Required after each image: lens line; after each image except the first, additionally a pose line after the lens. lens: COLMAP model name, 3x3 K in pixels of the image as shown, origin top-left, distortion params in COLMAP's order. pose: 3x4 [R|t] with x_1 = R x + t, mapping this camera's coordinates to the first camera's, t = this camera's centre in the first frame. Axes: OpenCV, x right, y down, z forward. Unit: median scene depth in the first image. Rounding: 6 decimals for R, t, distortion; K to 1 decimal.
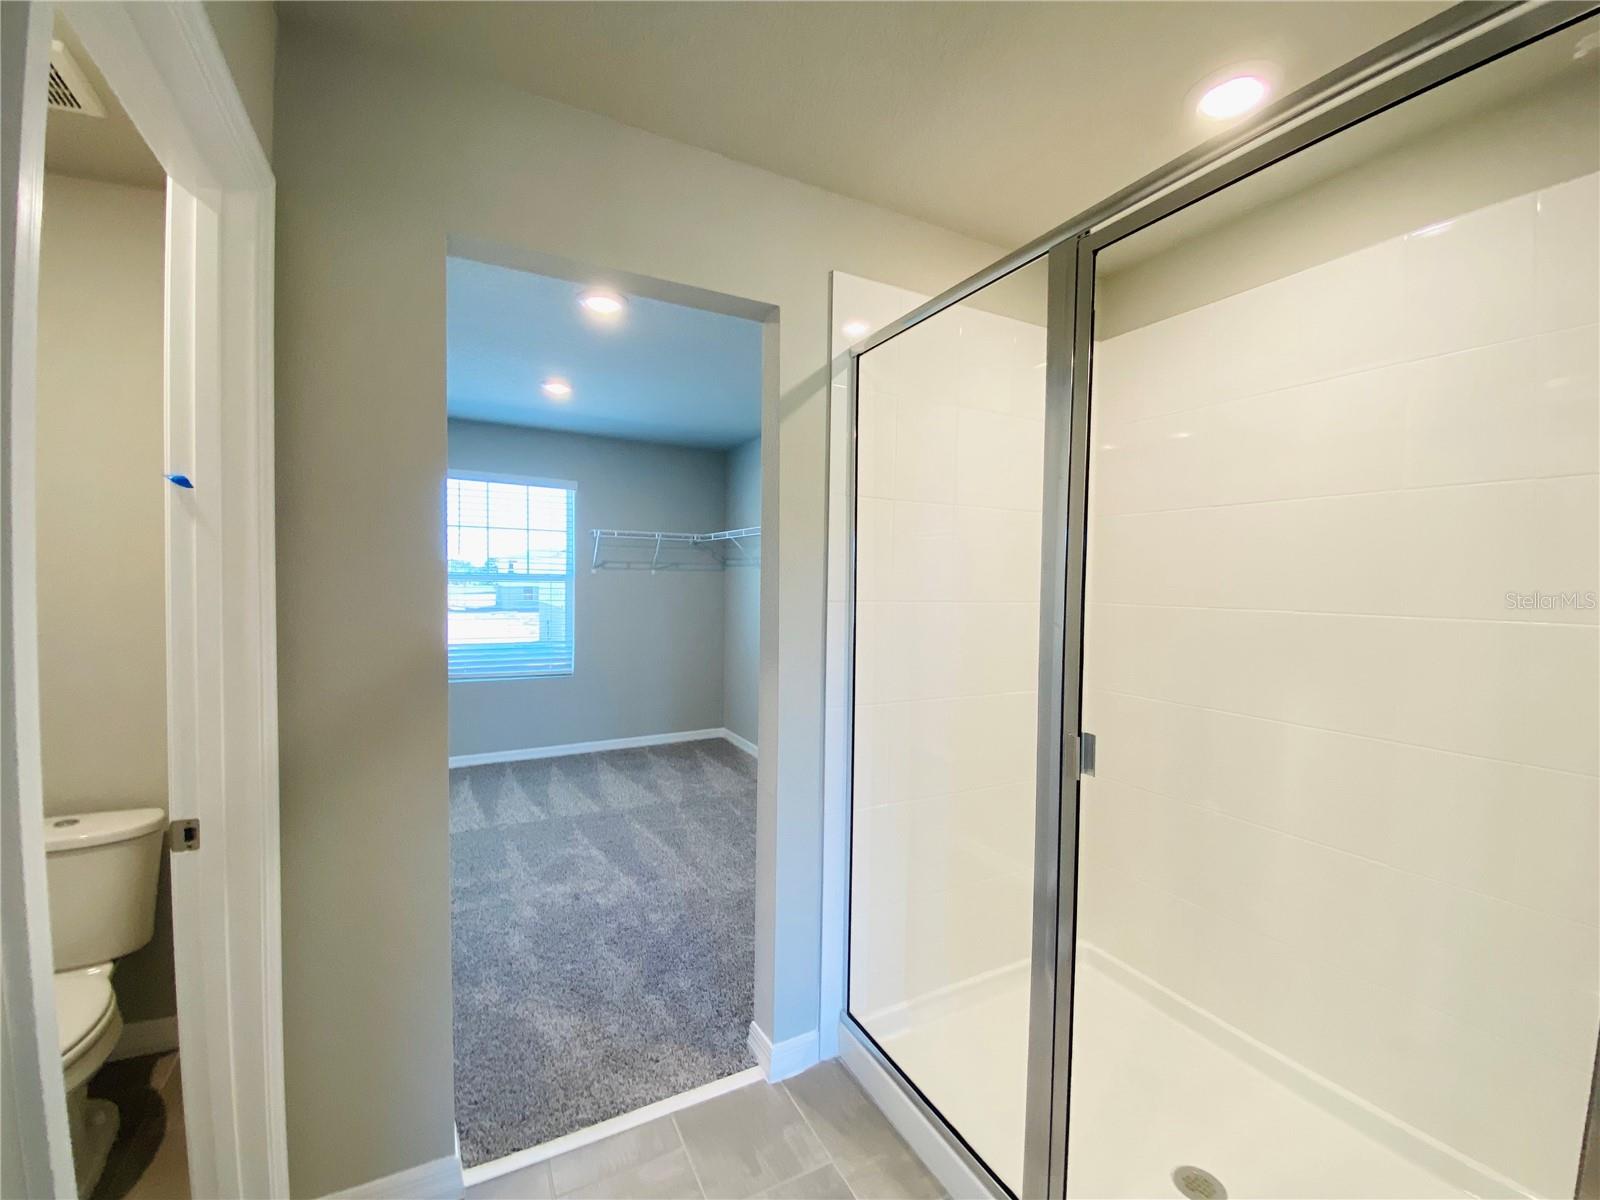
lens RADIAL K [[662.1, 0, 800.0], [0, 662.1, 600.0], [0, 0, 1]] dist [0.021919, -0.021954]
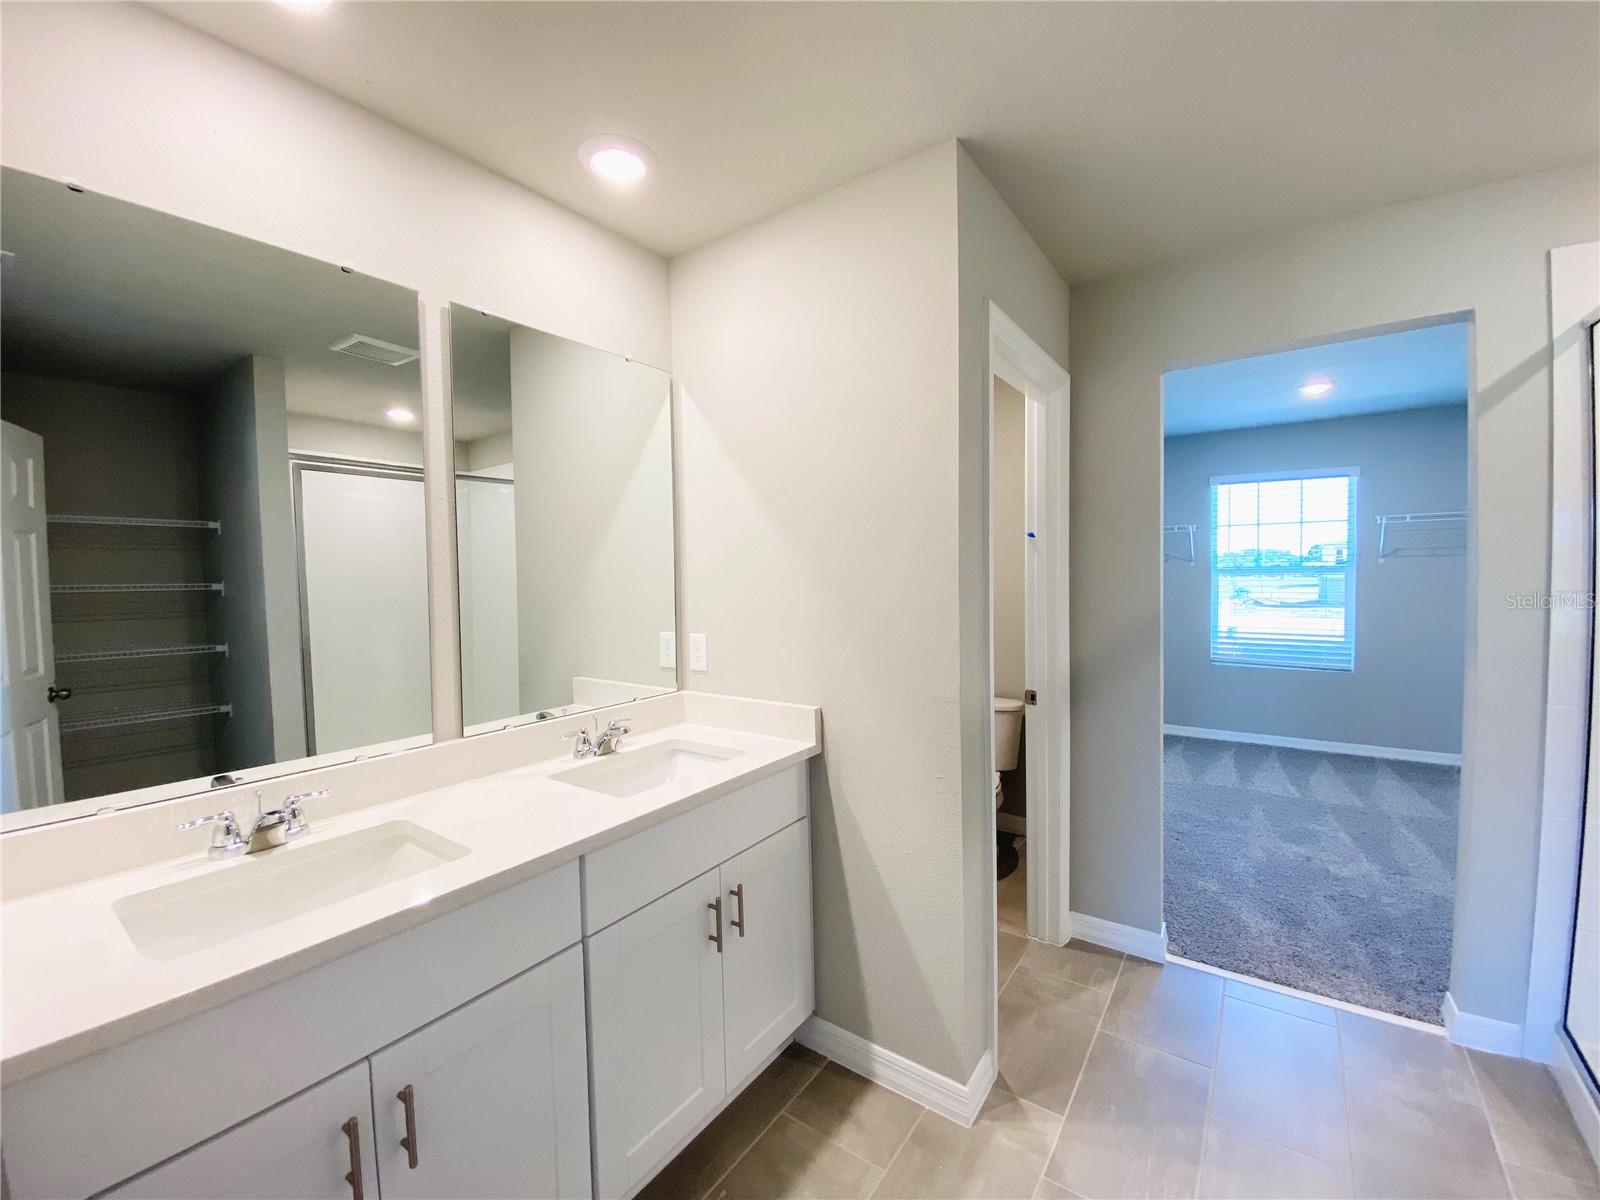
lens RADIAL K [[662.1, 0, 800.0], [0, 662.1, 600.0], [0, 0, 1]] dist [0.021919, -0.021954]
pose [[0.460124, 0.013296, -0.887755, 0.258247], [-0.004529, 0.999910, 0.012628, 0.005333], [0.887843, -0.001790, 0.460143, -0.267166]]
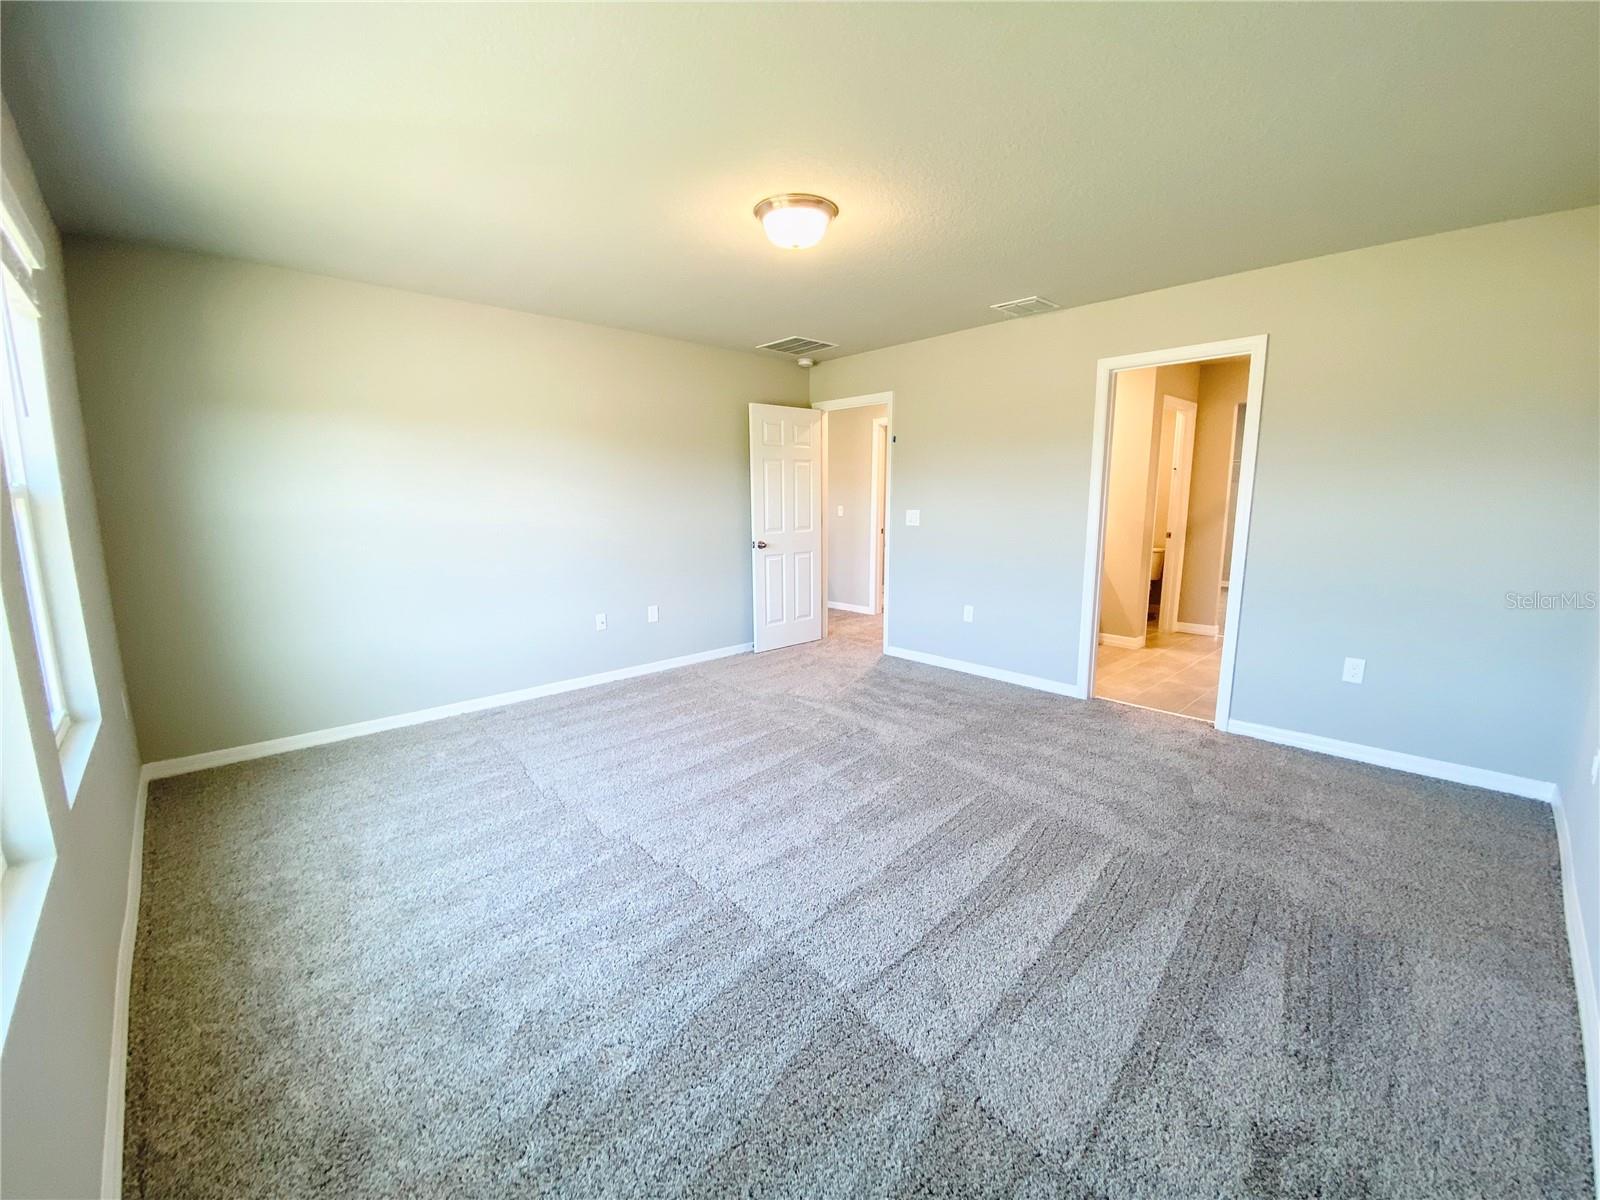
lens RADIAL K [[662.1, 0, 800.0], [0, 662.1, 600.0], [0, 0, 1]] dist [0.021919, -0.021954]
pose [[0.280049, 0.135058, -0.950438, 1.395033], [-0.026339, 0.990762, 0.133027, 0.094758], [0.959624, -0.012221, 0.281020, -1.379004]]
